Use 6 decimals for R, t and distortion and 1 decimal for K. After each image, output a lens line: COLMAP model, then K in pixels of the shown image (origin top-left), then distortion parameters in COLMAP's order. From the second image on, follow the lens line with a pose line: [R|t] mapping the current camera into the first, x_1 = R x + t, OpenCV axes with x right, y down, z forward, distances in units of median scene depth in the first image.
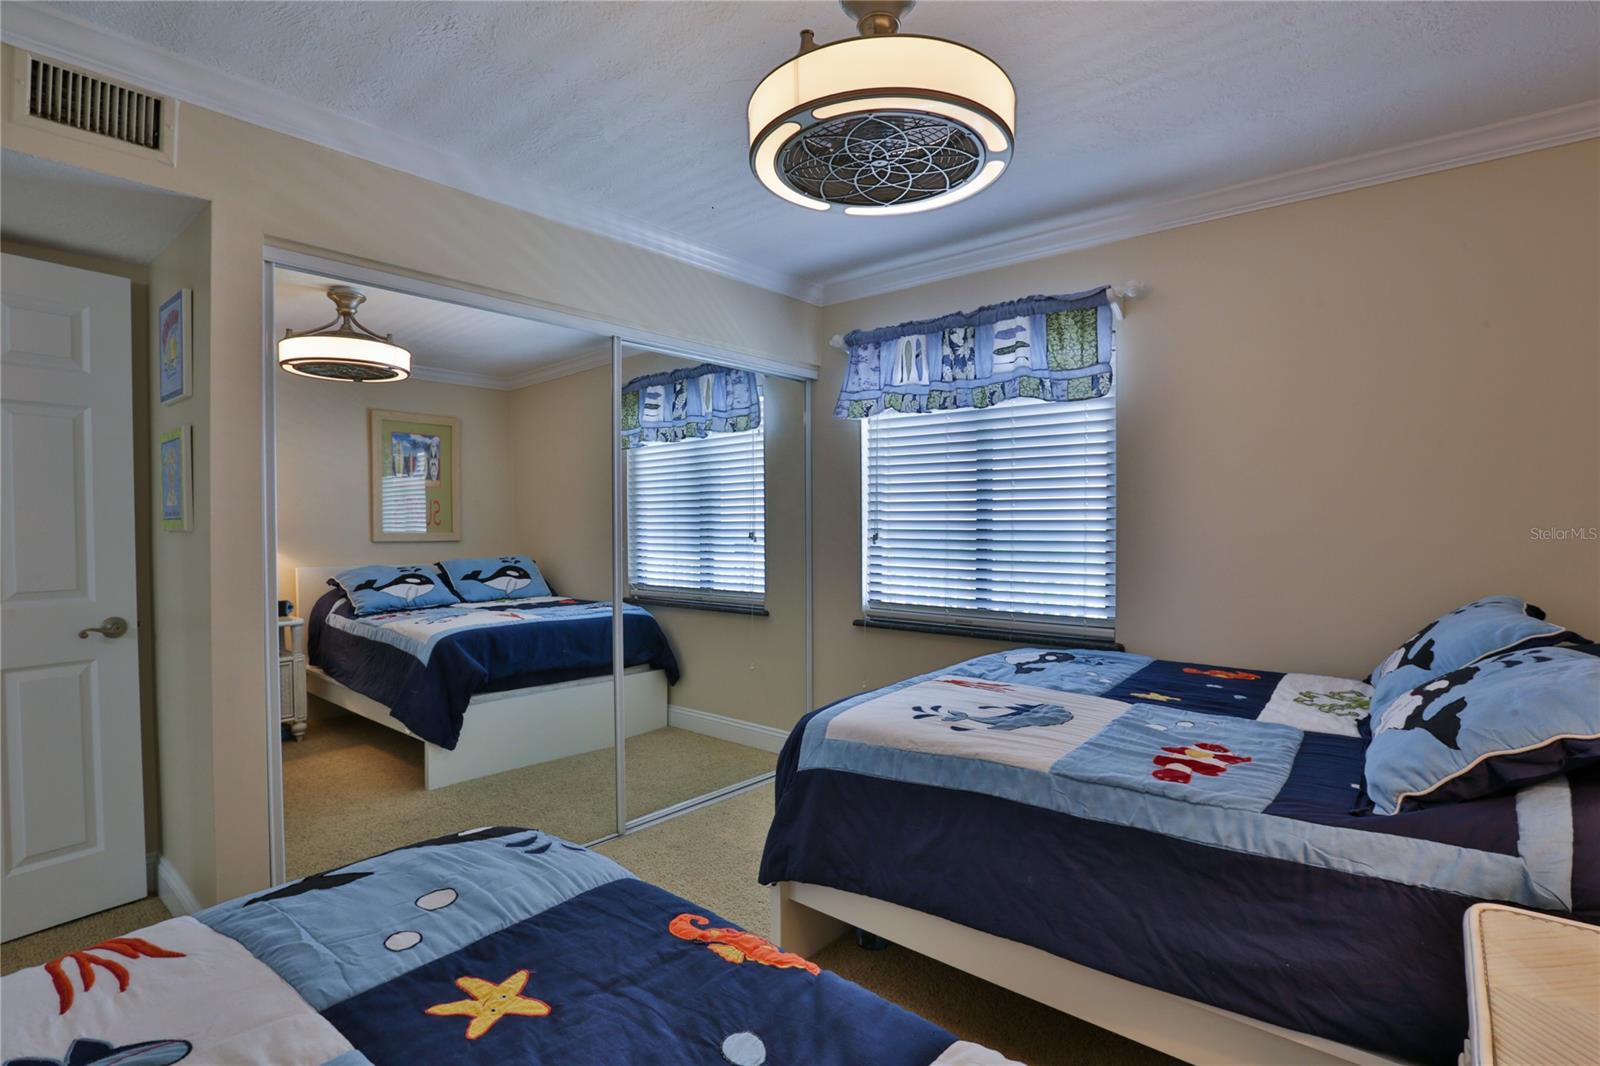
lens RADIAL K [[771.8, 0, 808.9], [0, 771.8, 530.3], [0, 0, 1]] dist [-0.058815, 0.016690]
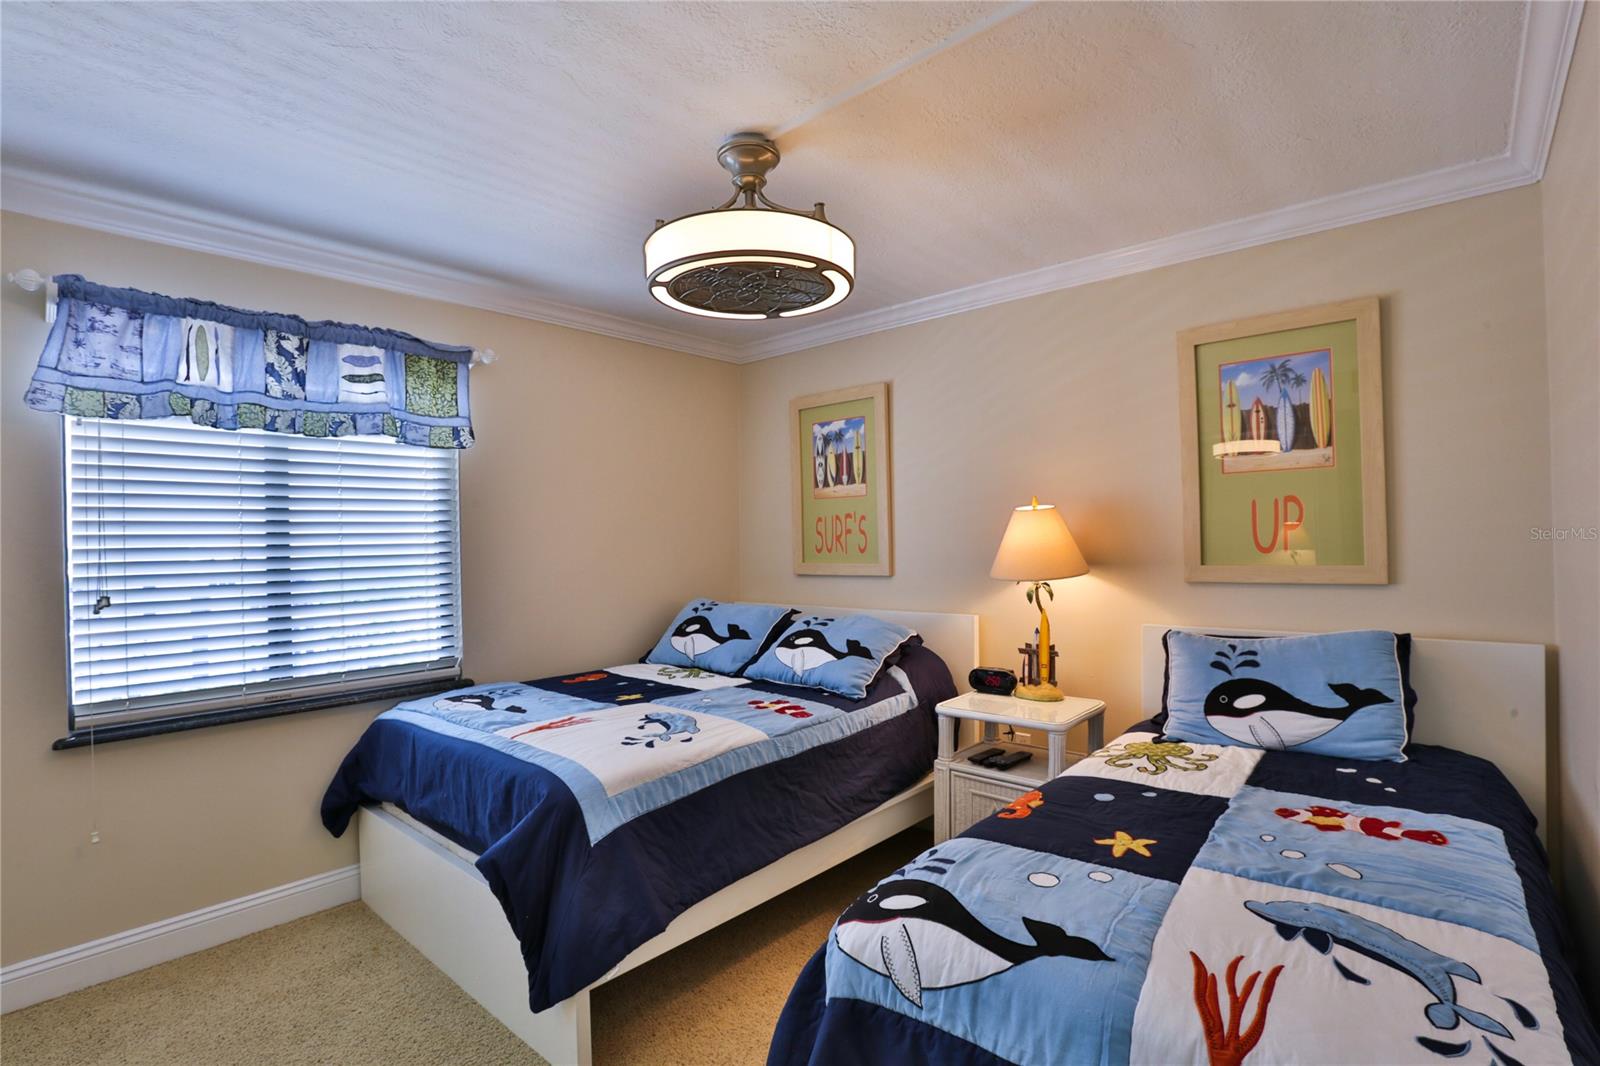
lens RADIAL K [[771.8, 0, 805.7], [0, 771.8, 532.9], [0, 0, 1]] dist [-0.058815, 0.016690]
pose [[0.022262, 0.006436, 0.999731, -0.624965], [0.028718, 0.999563, -0.007075, -0.034683], [-0.999340, 0.028868, 0.022068, 0.473546]]
